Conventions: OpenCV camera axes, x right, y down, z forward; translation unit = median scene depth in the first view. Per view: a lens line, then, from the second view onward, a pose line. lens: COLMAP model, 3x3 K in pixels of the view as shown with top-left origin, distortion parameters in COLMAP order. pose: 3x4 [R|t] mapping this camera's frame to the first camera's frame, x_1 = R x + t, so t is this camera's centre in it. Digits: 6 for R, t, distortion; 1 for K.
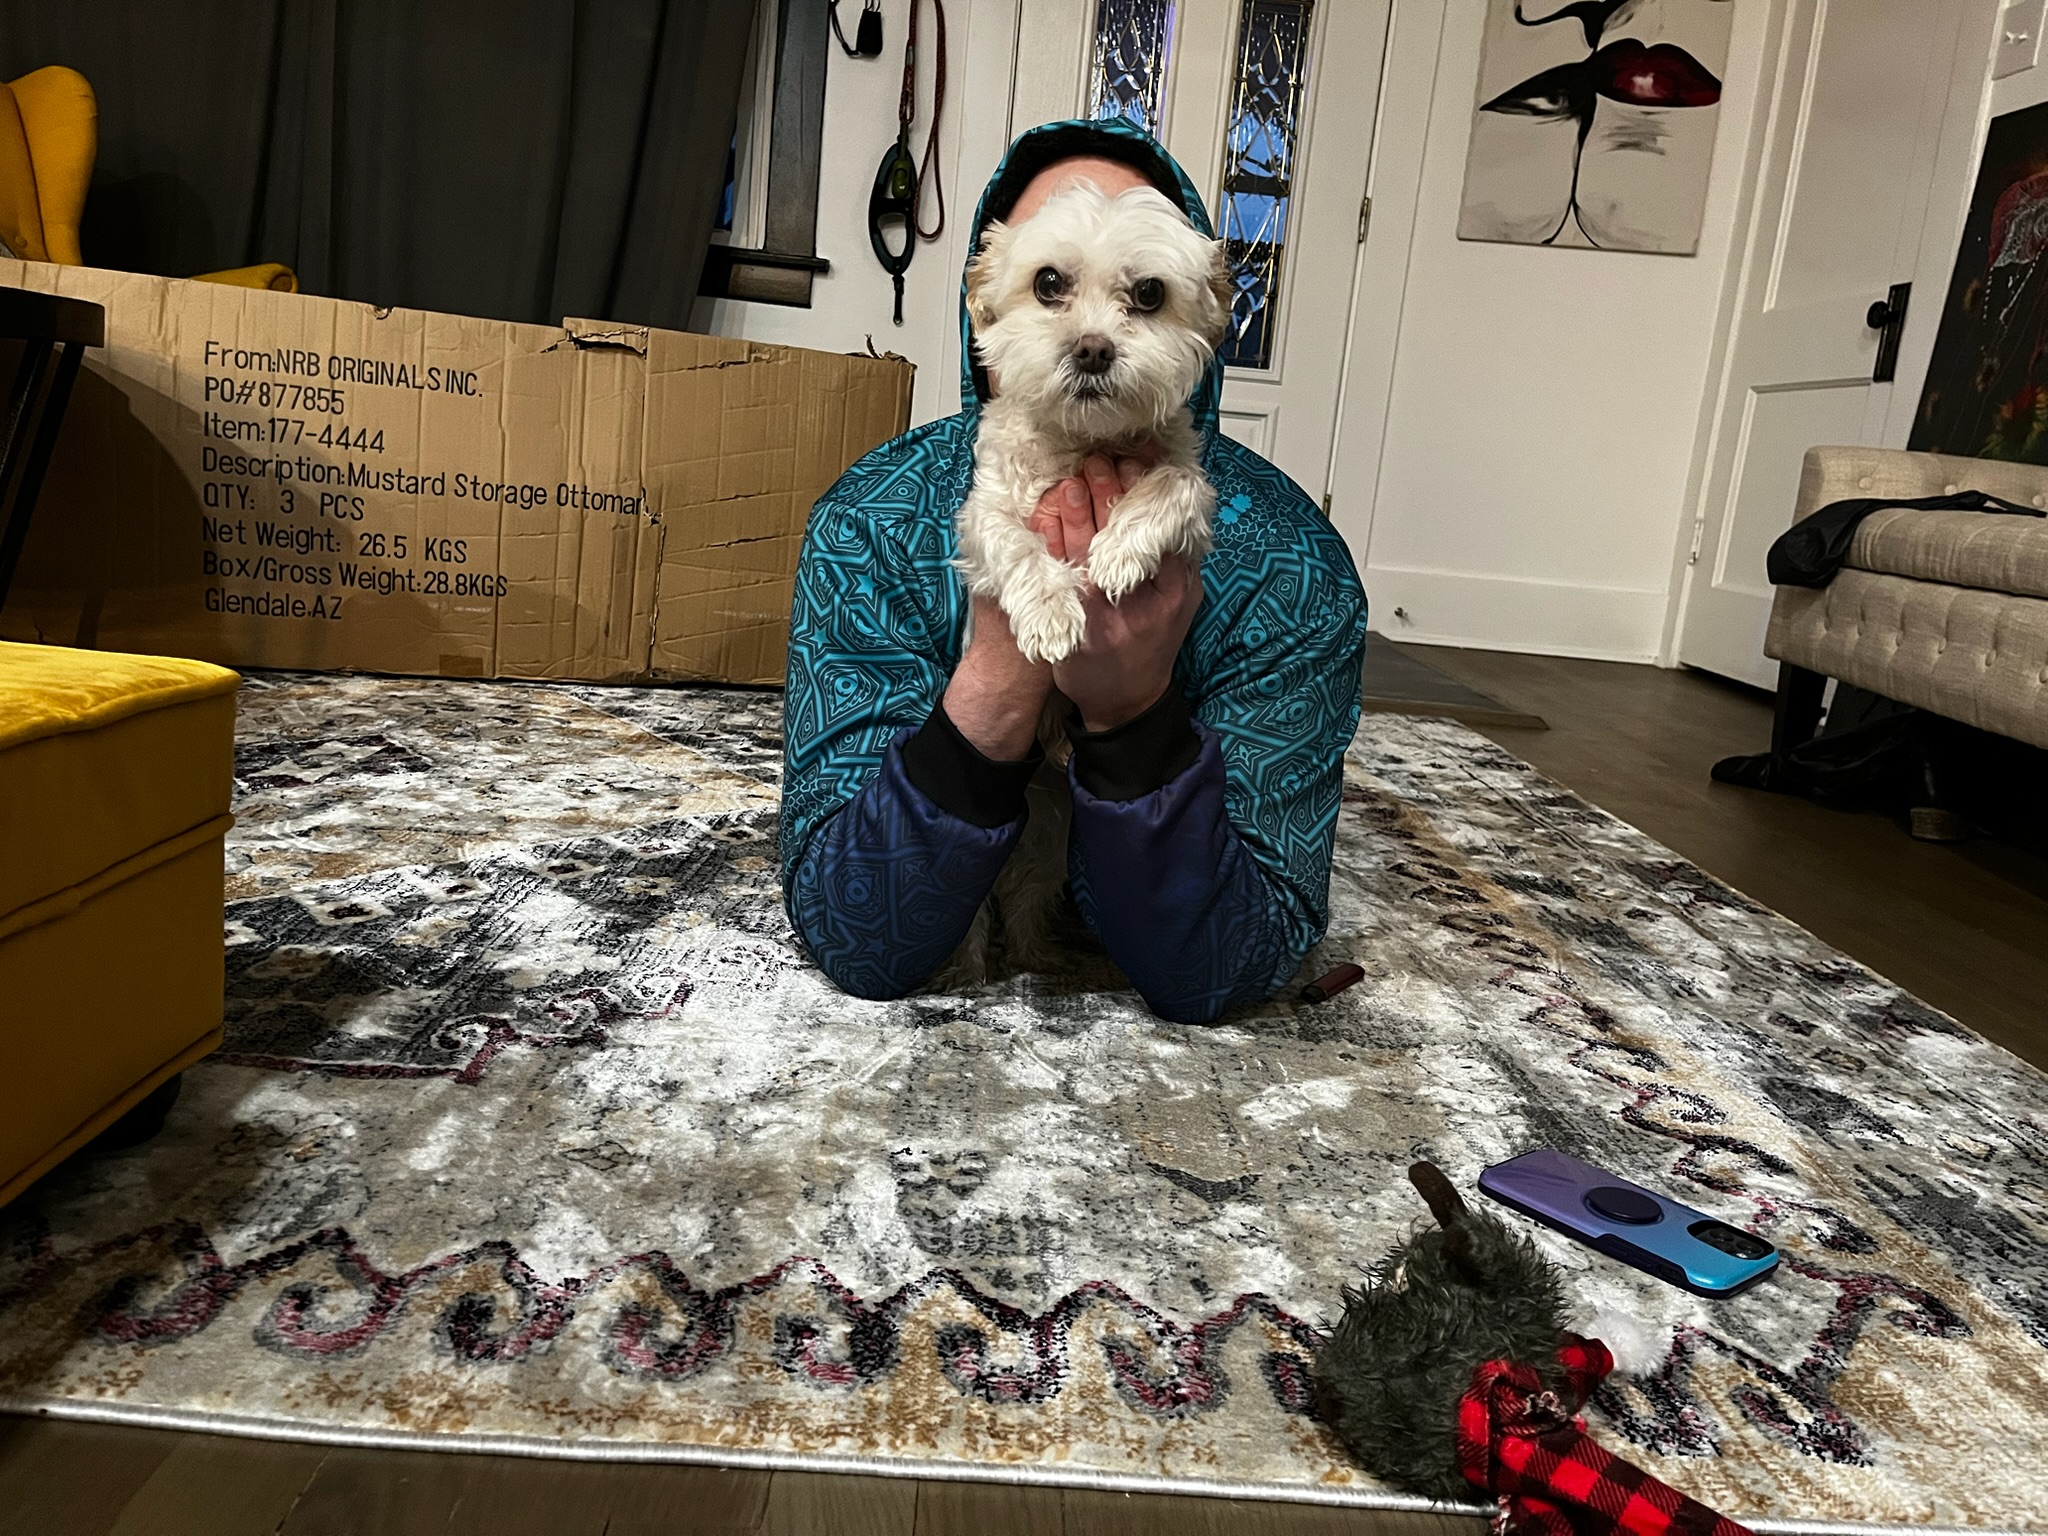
lens RADIAL K [[1503.4, 0, 958.0], [0, 1503.4, 765.3], [0, 0, 1]] dist [0.035219, -0.064045]
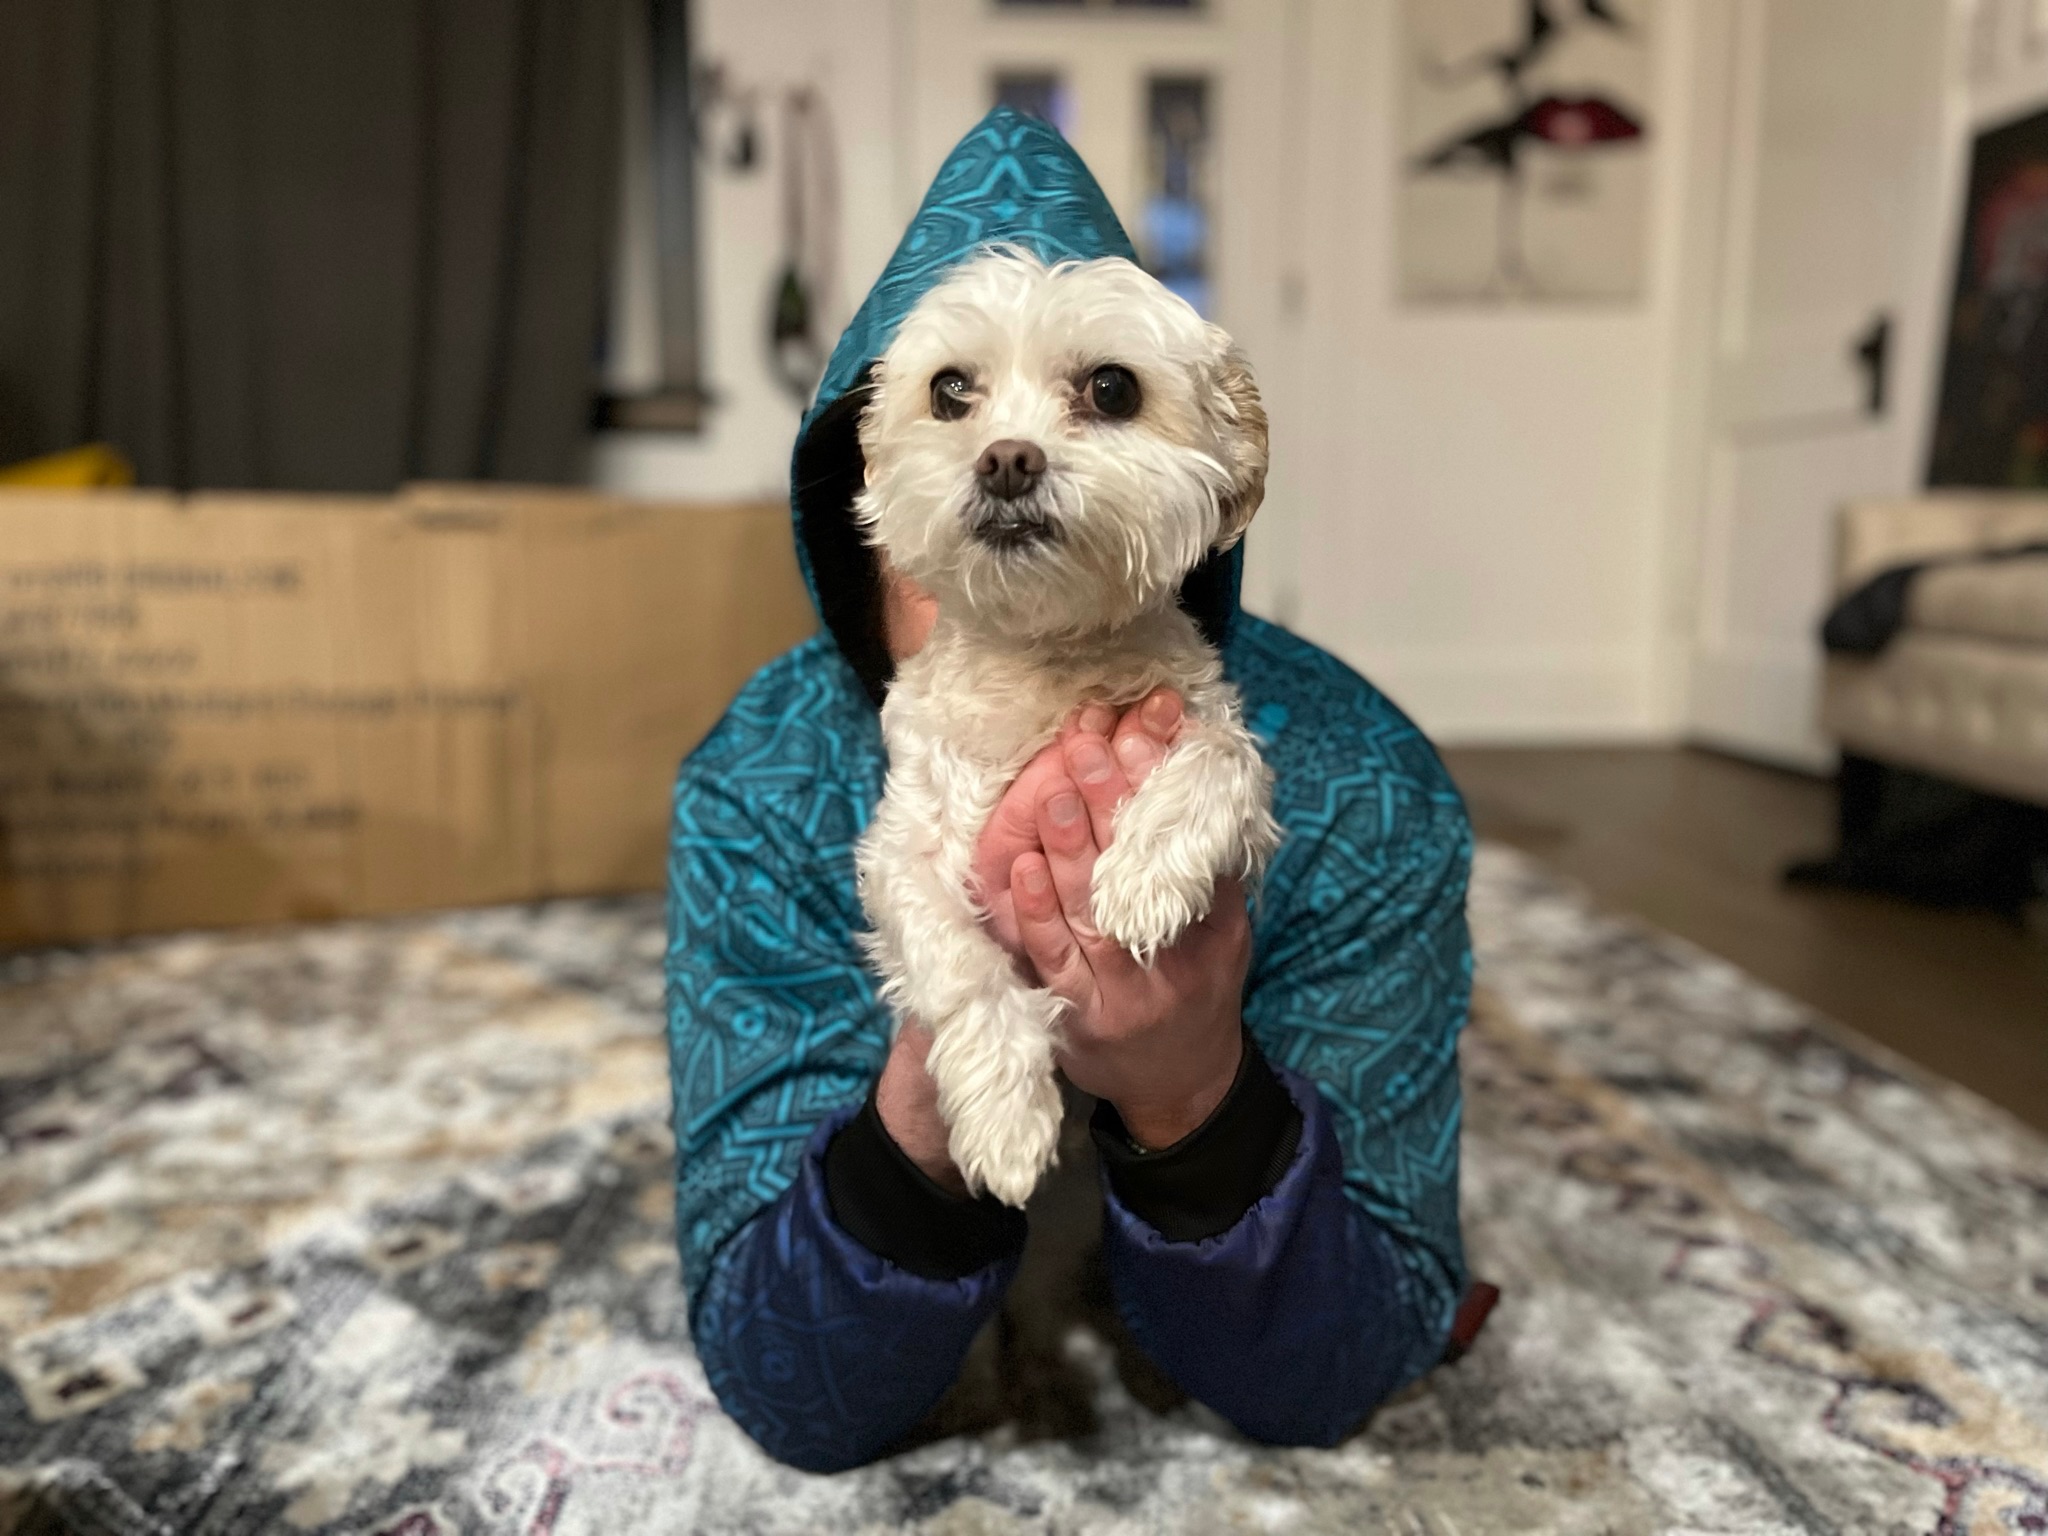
lens RADIAL K [[1556.8, 0, 1024.0], [0, 1556.8, 768.0], [0, 0, 1]] dist [0.072501, -0.125717]
pose [[0.991230, -0.109617, 0.073799, 0.008632], [0.114733, 0.990992, -0.069069, -0.084824], [-0.065563, 0.076930, 0.994878, 0.218773]]
